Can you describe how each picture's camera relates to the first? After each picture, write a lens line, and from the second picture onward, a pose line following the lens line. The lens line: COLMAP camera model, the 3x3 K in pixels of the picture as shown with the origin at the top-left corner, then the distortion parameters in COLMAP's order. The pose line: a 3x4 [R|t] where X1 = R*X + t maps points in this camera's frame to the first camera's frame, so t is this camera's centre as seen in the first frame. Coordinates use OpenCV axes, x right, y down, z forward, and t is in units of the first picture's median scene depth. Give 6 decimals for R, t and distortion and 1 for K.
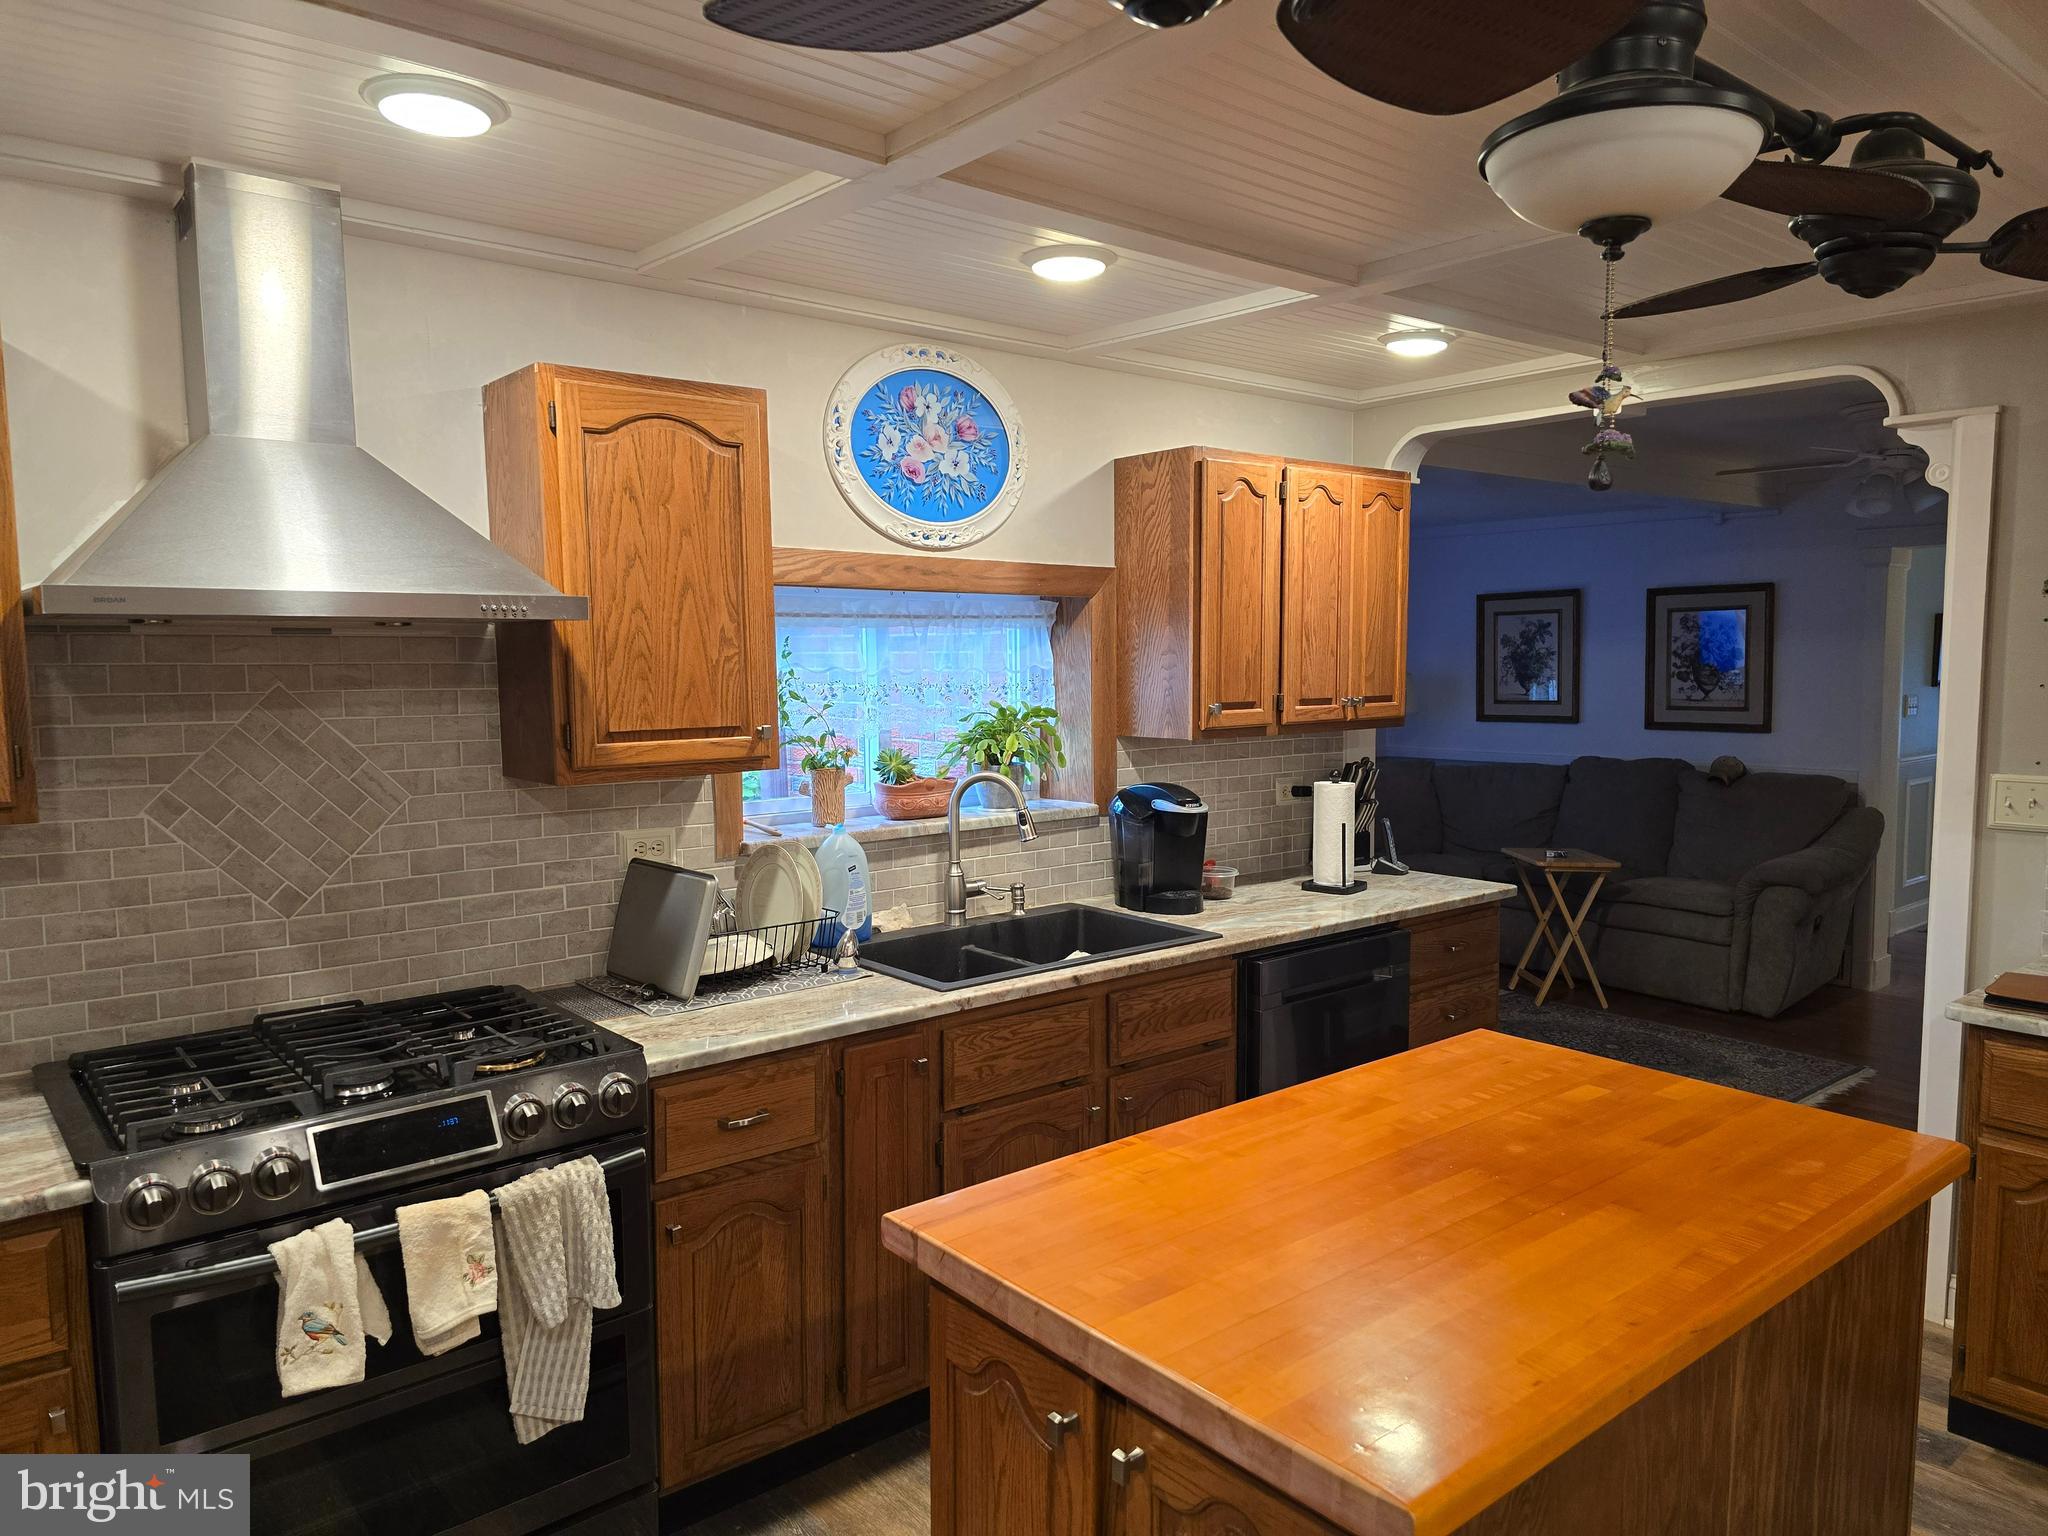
lens RADIAL K [[1382.5, 0, 1029.9], [0, 1382.5, 766.8], [0, 0, 1]] dist [0.001186, -0.000733]
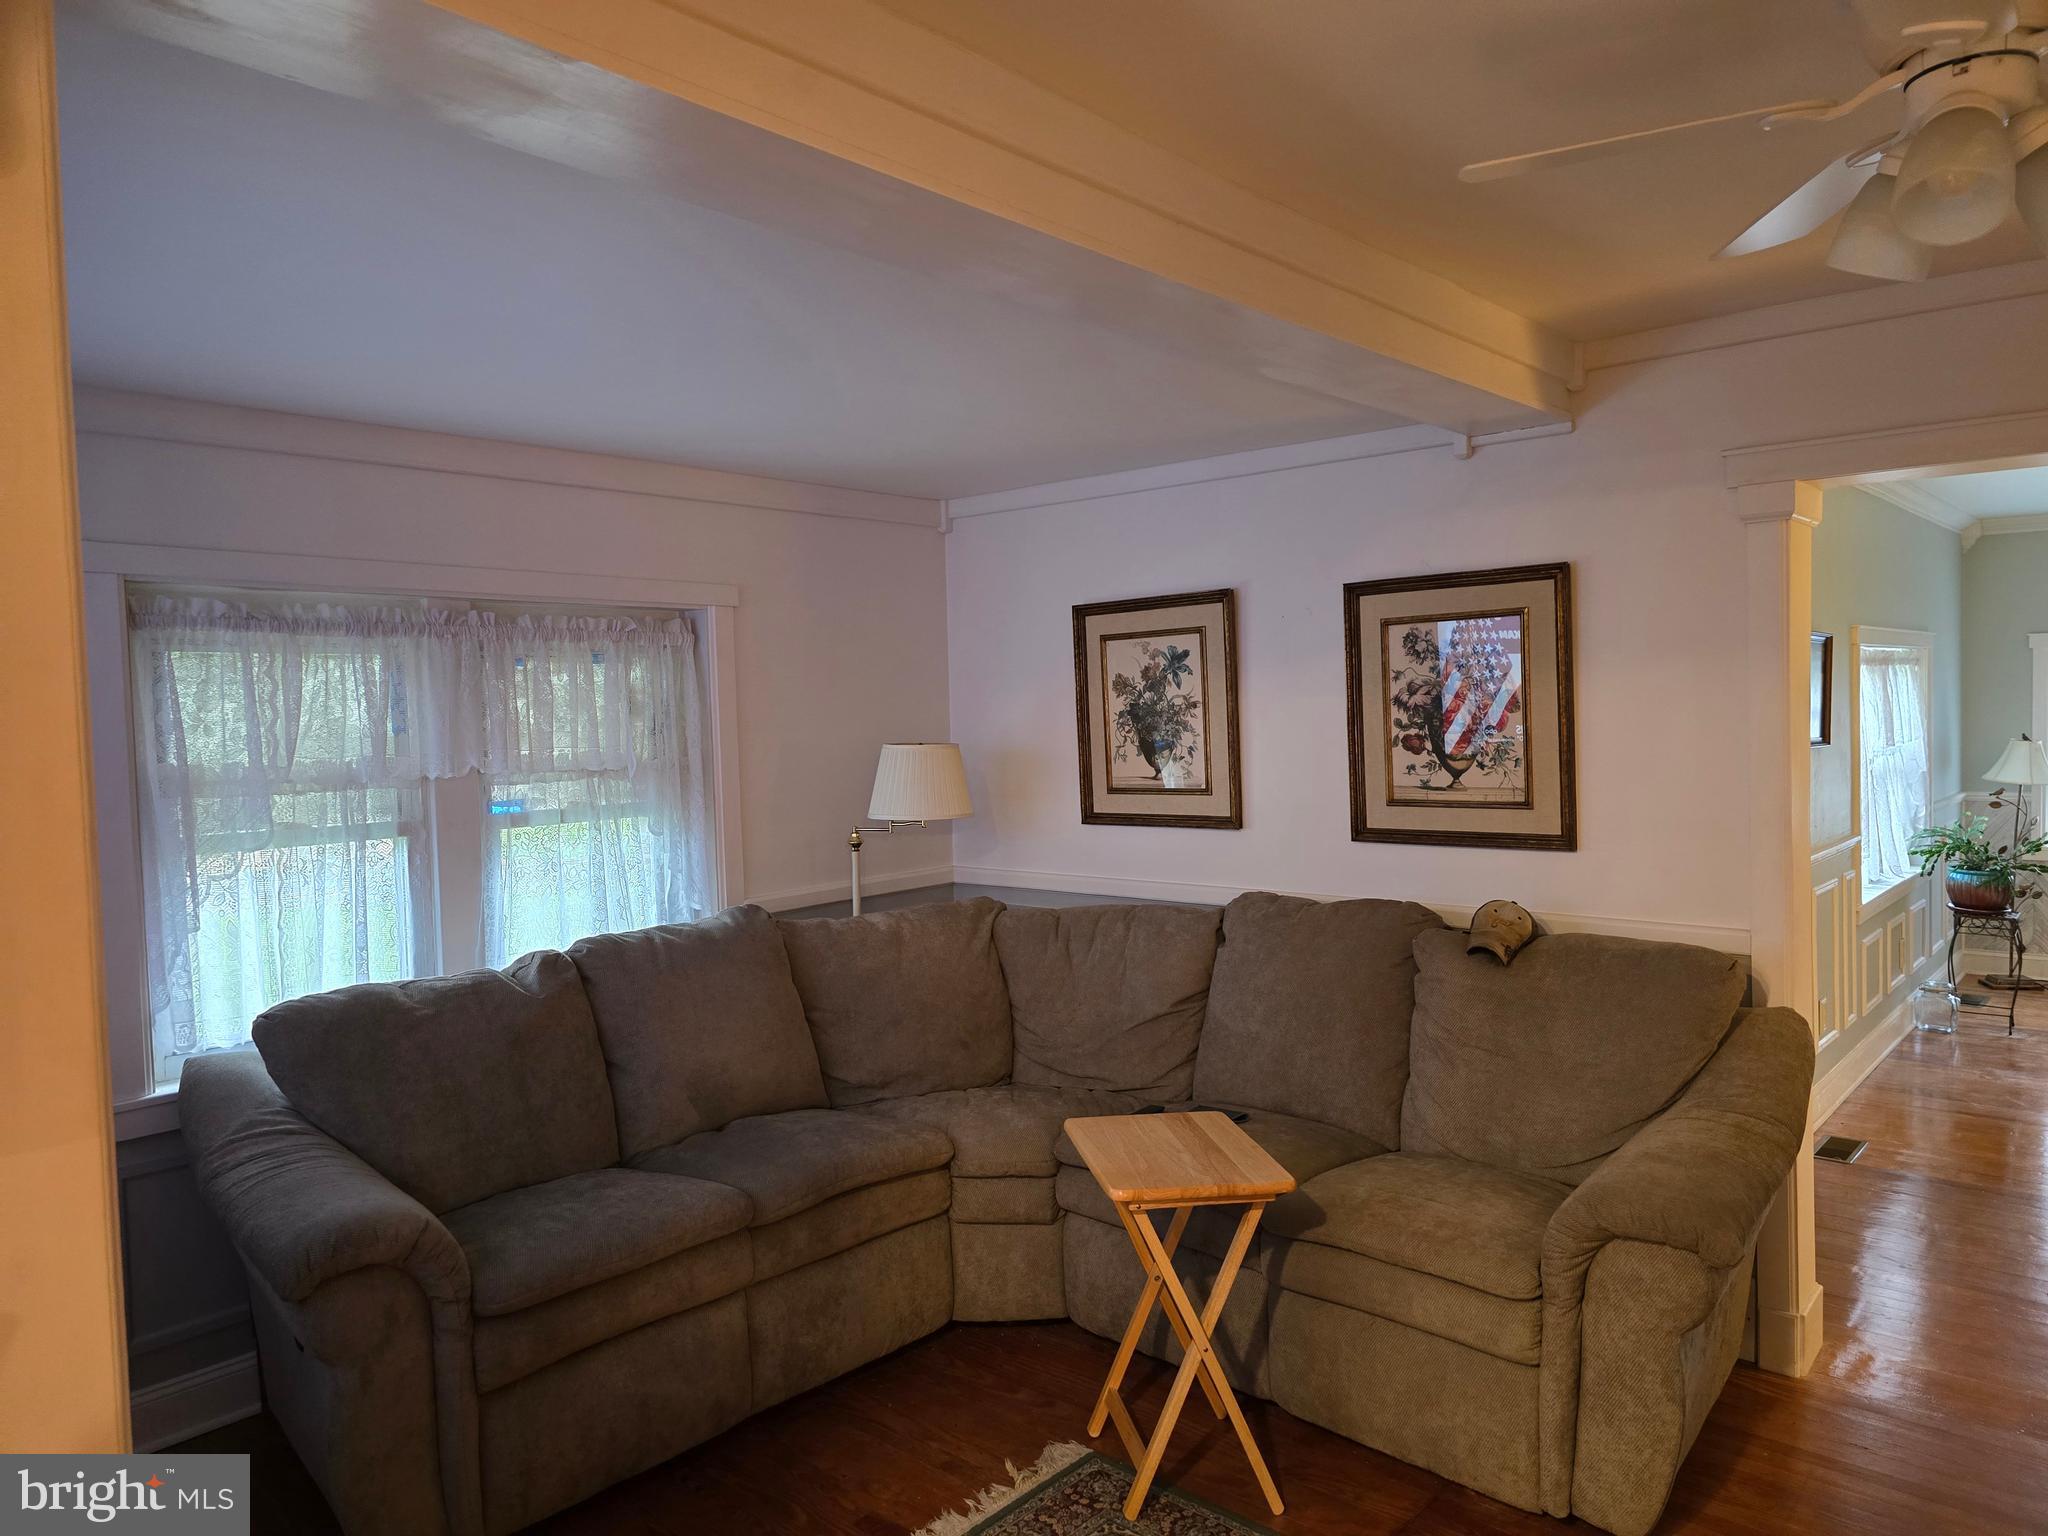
lens RADIAL K [[1382.5, 0, 1017.8], [0, 1382.5, 763.5], [0, 0, 1]] dist [0.001186, -0.000733]
pose [[0.987797, -0.032968, 0.152219, 0.238994], [0.038218, 0.998767, -0.031691, -0.046654], [-0.150987, 0.037122, 0.987839, 0.493762]]
